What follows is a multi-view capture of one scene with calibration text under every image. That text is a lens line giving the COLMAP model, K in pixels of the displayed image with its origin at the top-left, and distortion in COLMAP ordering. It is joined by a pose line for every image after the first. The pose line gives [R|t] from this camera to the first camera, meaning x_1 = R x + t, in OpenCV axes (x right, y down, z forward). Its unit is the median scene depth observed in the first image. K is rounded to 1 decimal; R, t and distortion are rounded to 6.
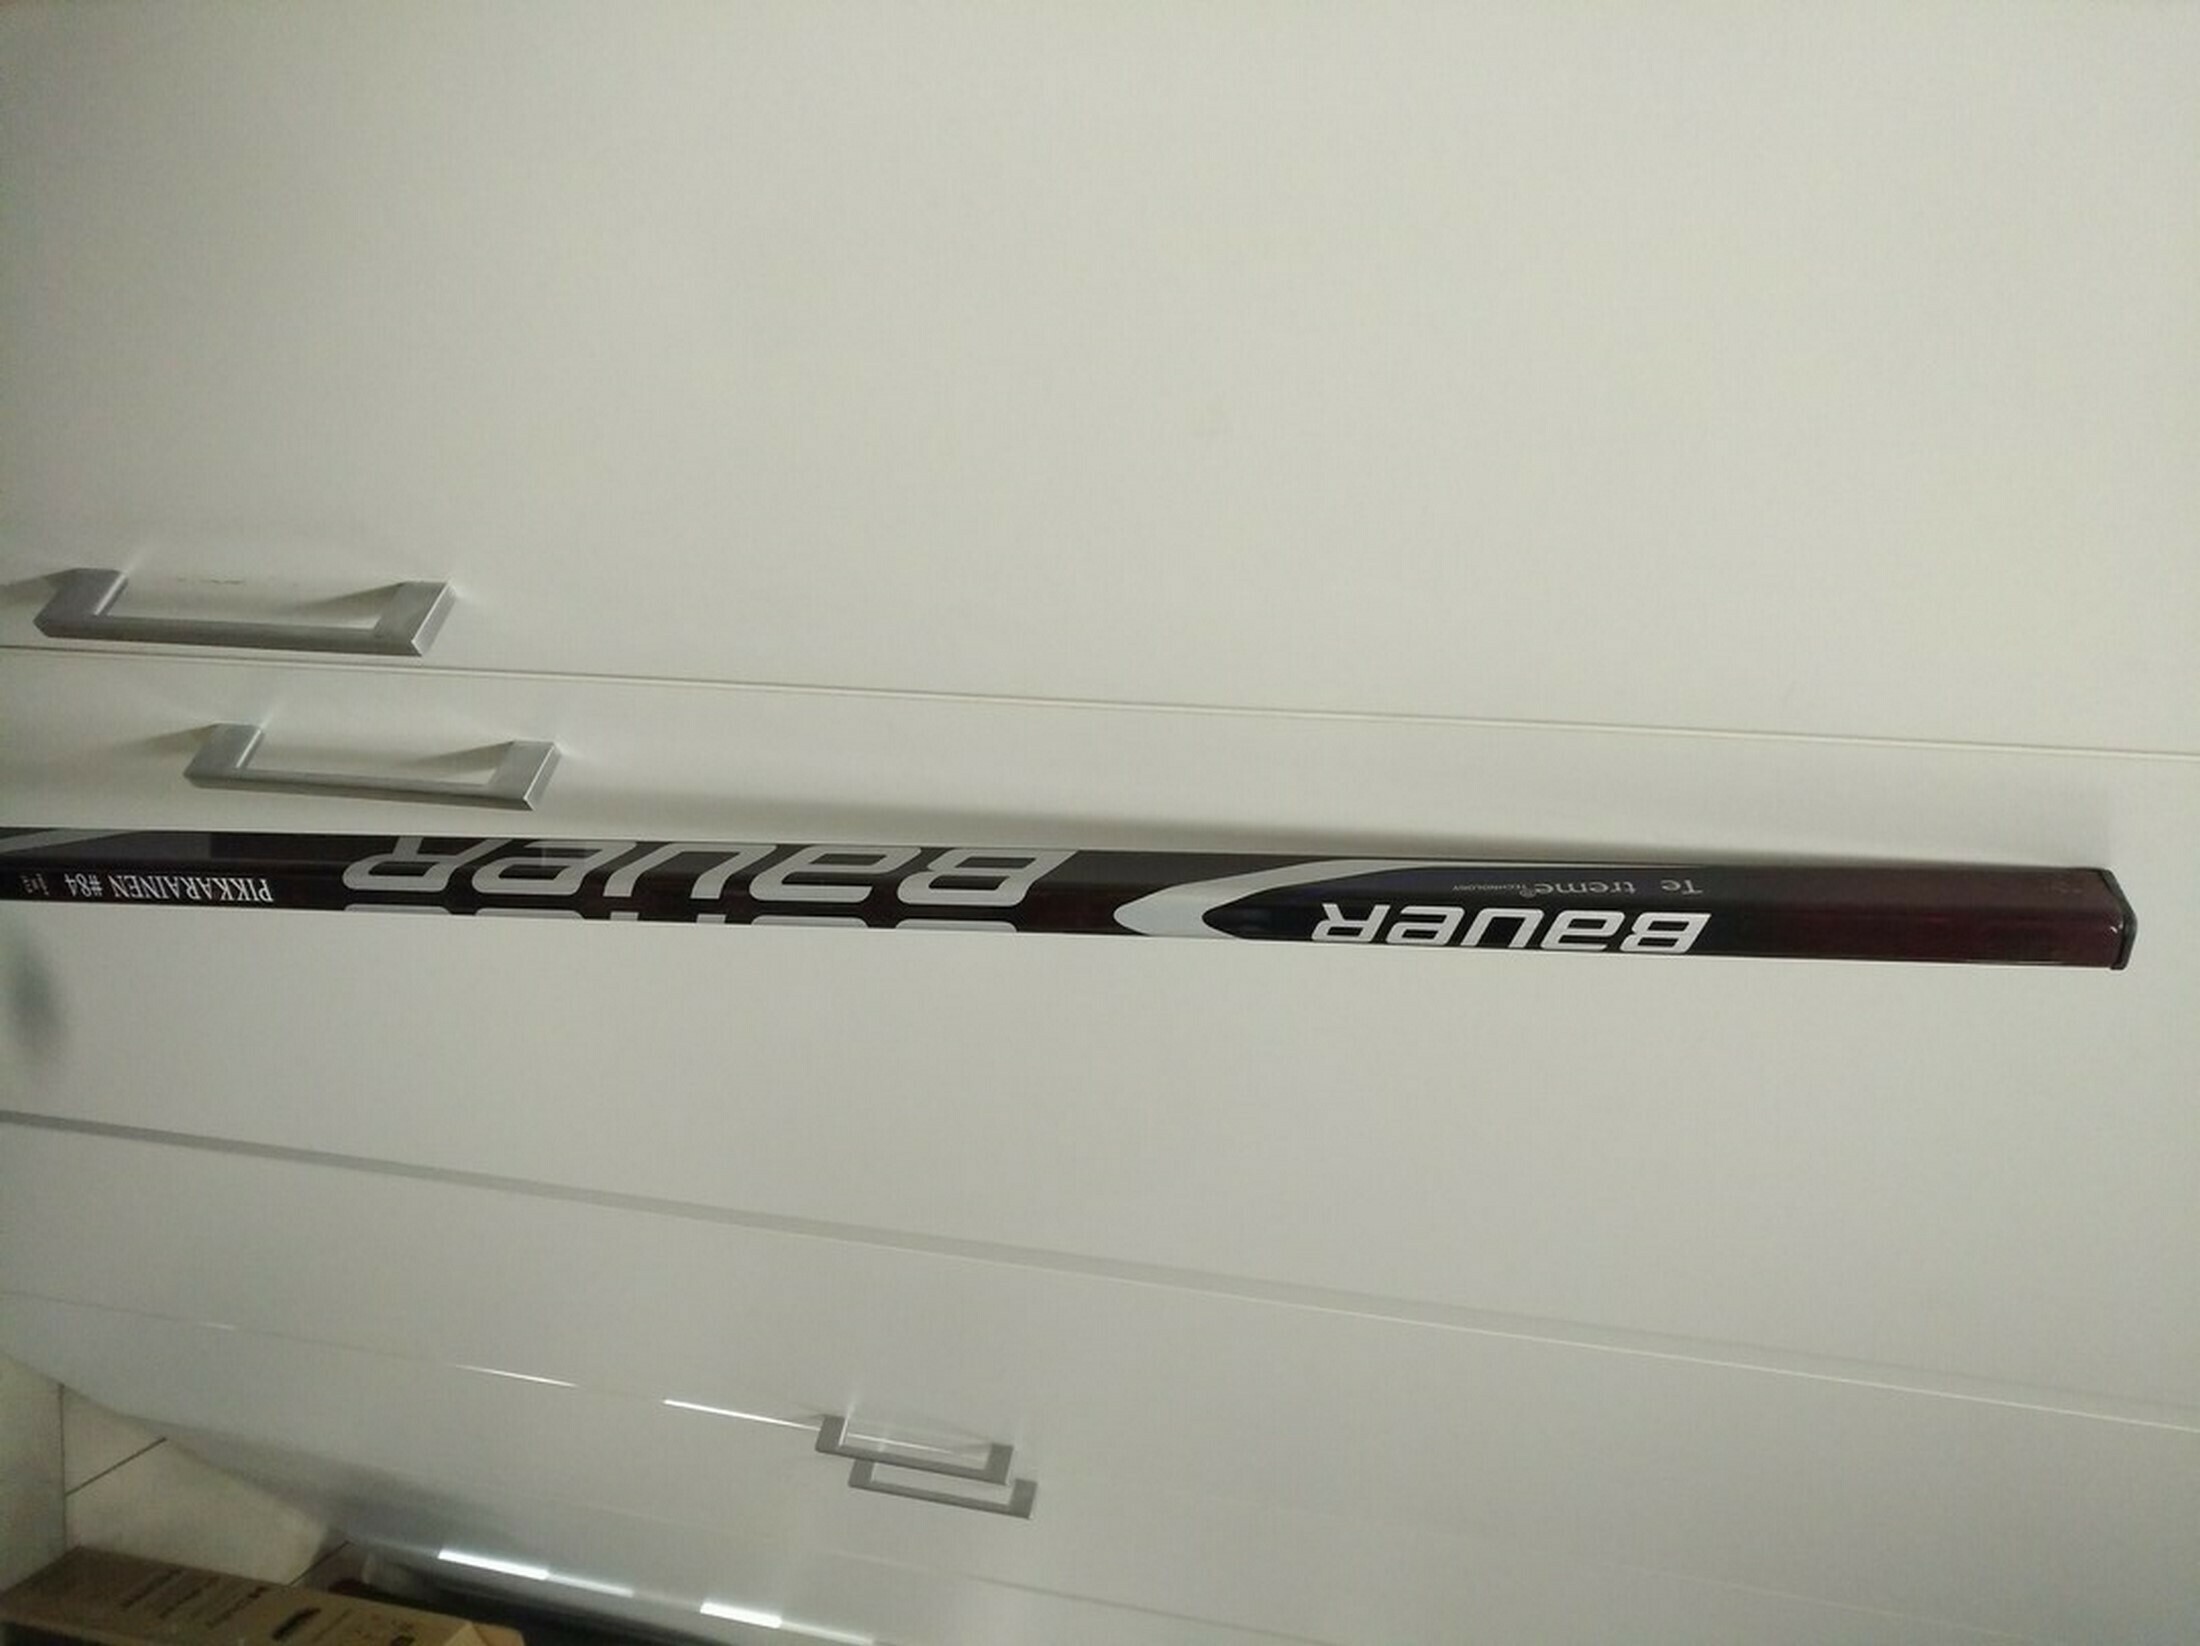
lens RADIAL K [[1571.7, 0, 1101.3], [0, 1571.7, 800.4], [0, 0, 1]] dist [0.002118, -0.001947]
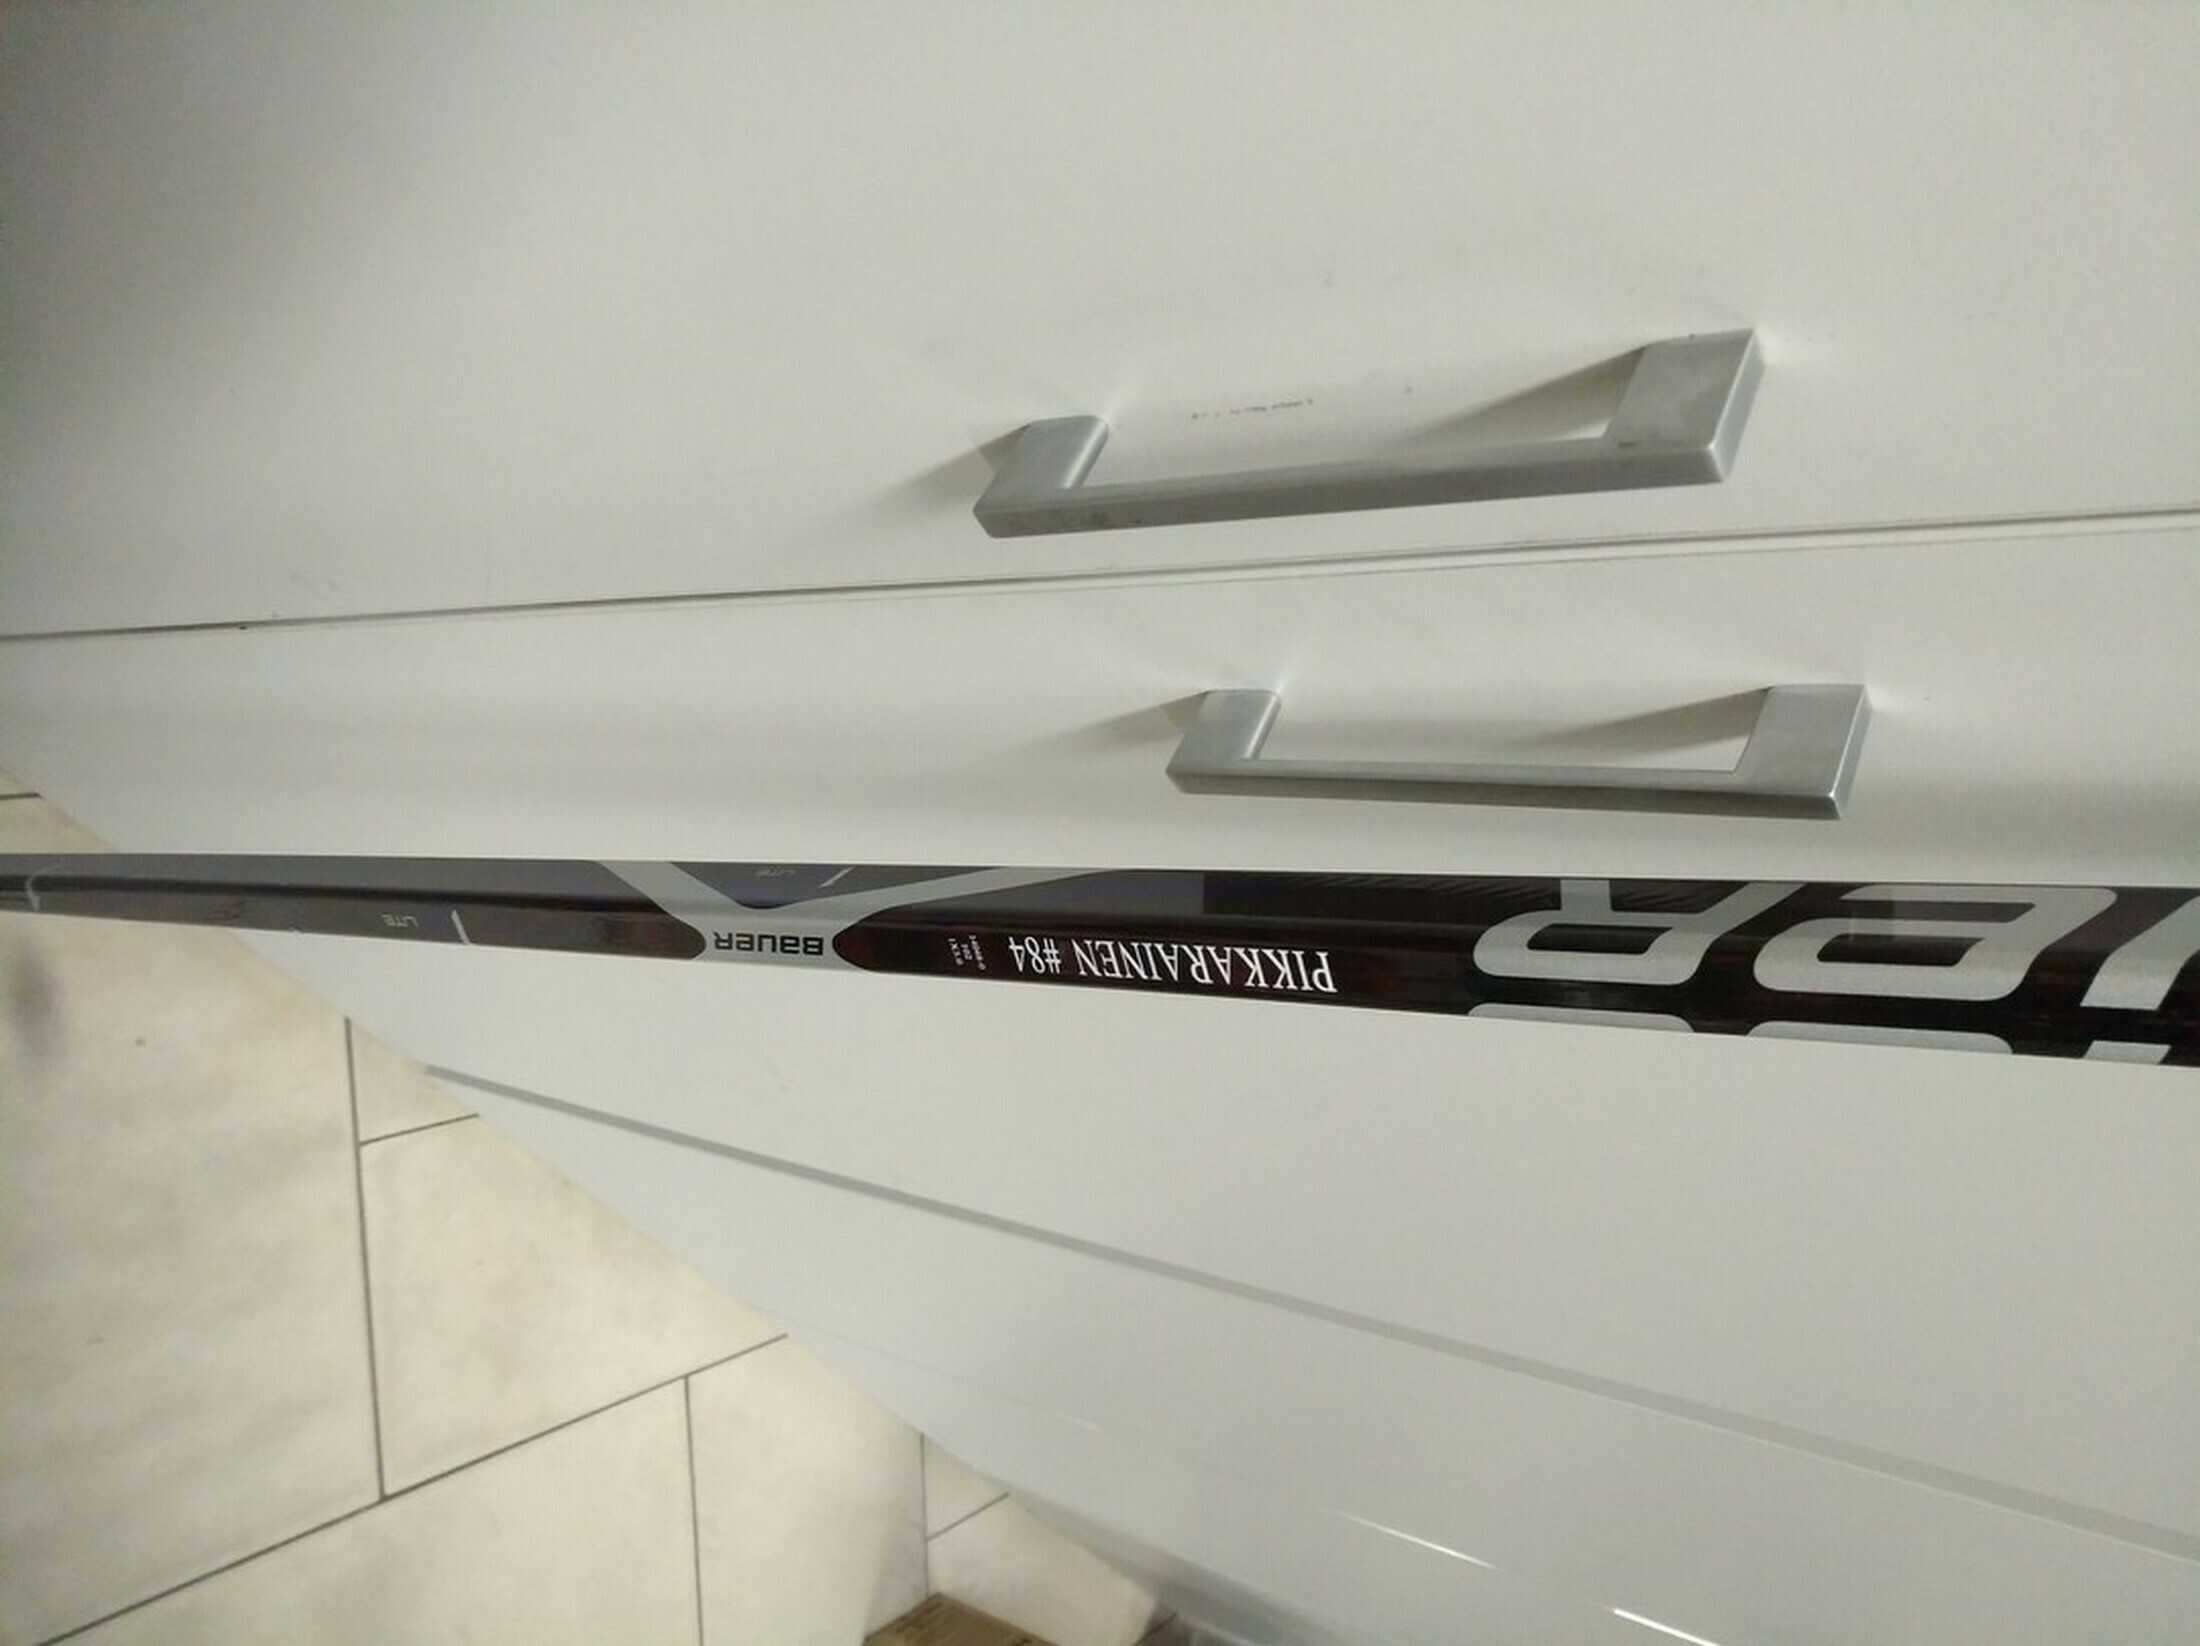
lens RADIAL K [[1685.3, 0, 1100.0], [0, 1685.3, 823.0], [0, 0, 1]] dist [-0.152184, -0.001157]
pose [[0.895889, -0.011961, -0.444117, -0.336463], [0.008736, 0.999919, -0.009308, 0.009329], [0.444193, 0.004460, 0.895920, 0.430421]]
